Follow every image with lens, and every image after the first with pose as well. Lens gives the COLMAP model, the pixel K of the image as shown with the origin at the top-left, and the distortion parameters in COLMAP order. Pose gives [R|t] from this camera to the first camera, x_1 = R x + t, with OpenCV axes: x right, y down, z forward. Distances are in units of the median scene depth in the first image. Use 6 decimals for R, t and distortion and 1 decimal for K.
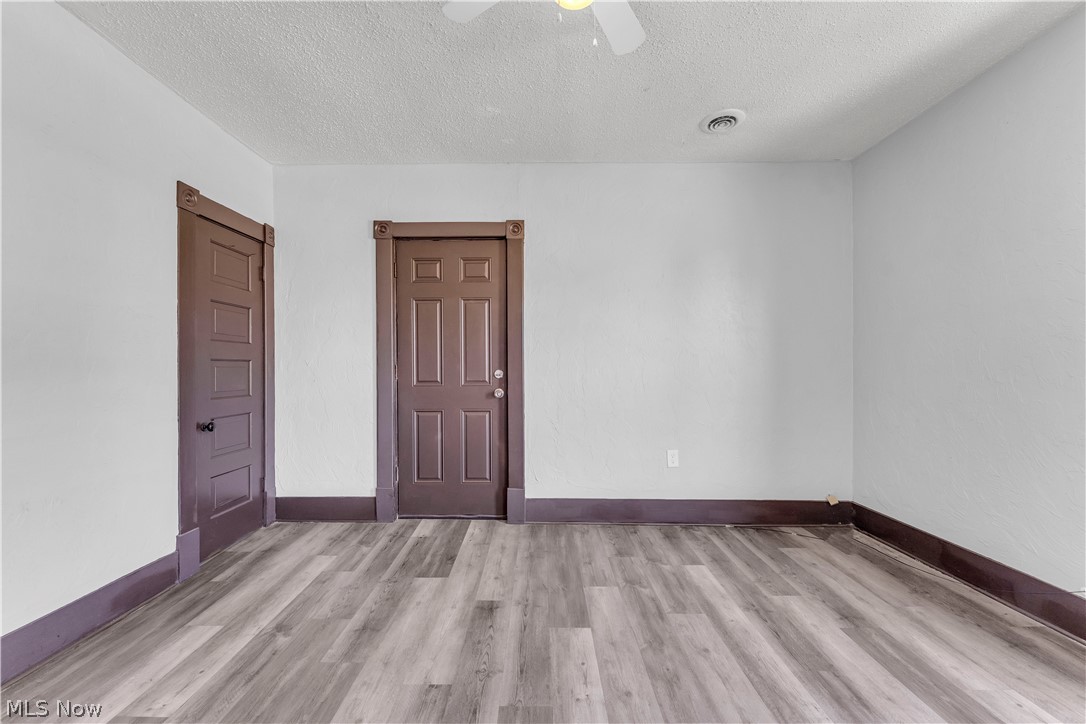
lens RADIAL K [[438.9, 0, 538.1], [0, 438.9, 371.4], [0, 0, 1]] dist [-0.000725, -0.000076]
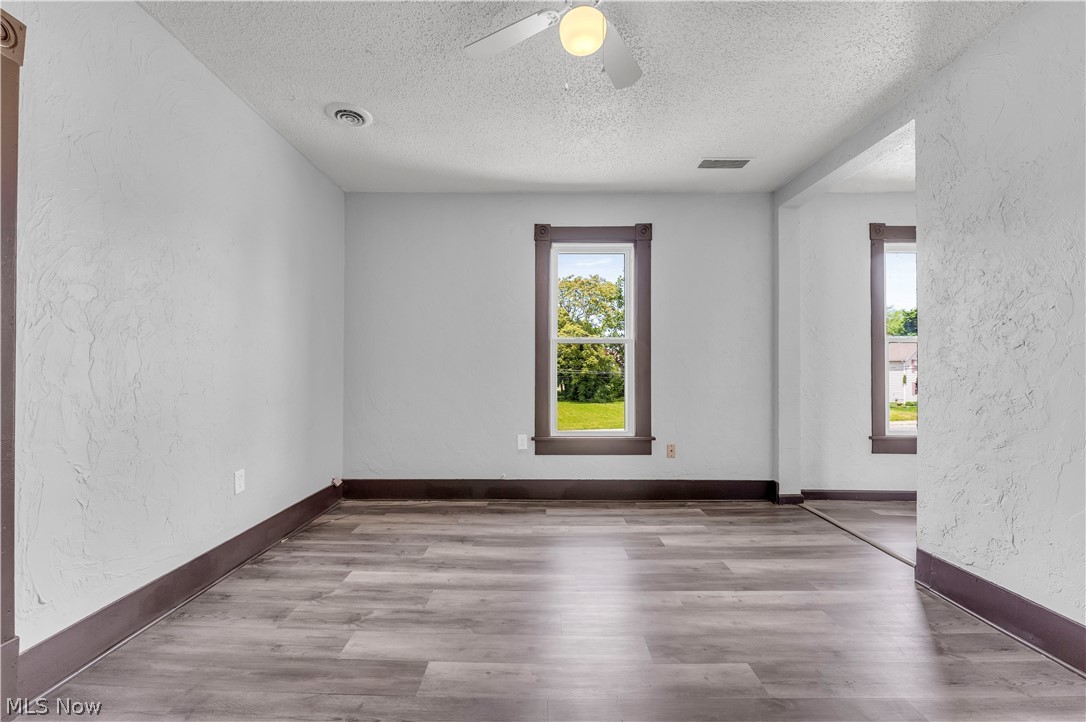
lens RADIAL K [[436.6, 0, 535.3], [0, 436.6, 372.4], [0, 0, 1]] dist [-0.008910, -0.000391]
pose [[0.004831, -0.006127, 0.999970, -0.633001], [0.000493, 0.999981, 0.006125, 0.005184], [-0.999988, 0.000464, 0.004834, 0.673489]]
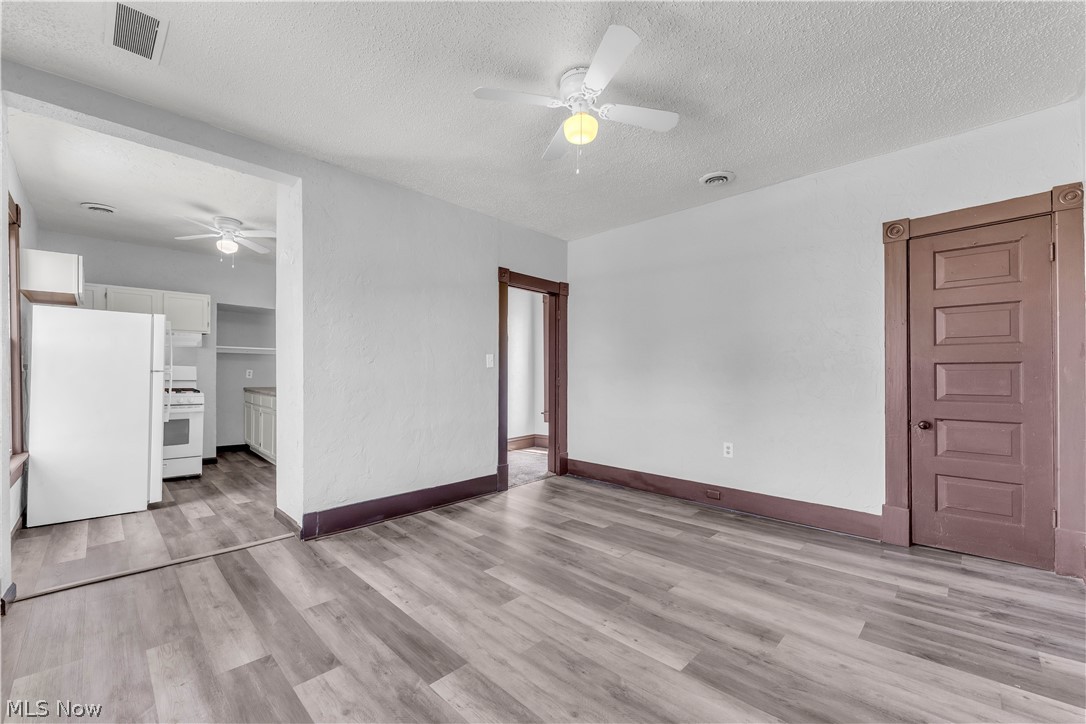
lens RADIAL K [[455.2, 0, 536.3], [0, 455.2, 367.4], [0, 0, 1]] dist [-0.000013, 0.000035]
pose [[-0.699391, -0.005336, -0.714720, 0.831578], [-0.001643, 0.999981, -0.005857, -0.011659], [0.714738, -0.002922, -0.699386, 1.226499]]
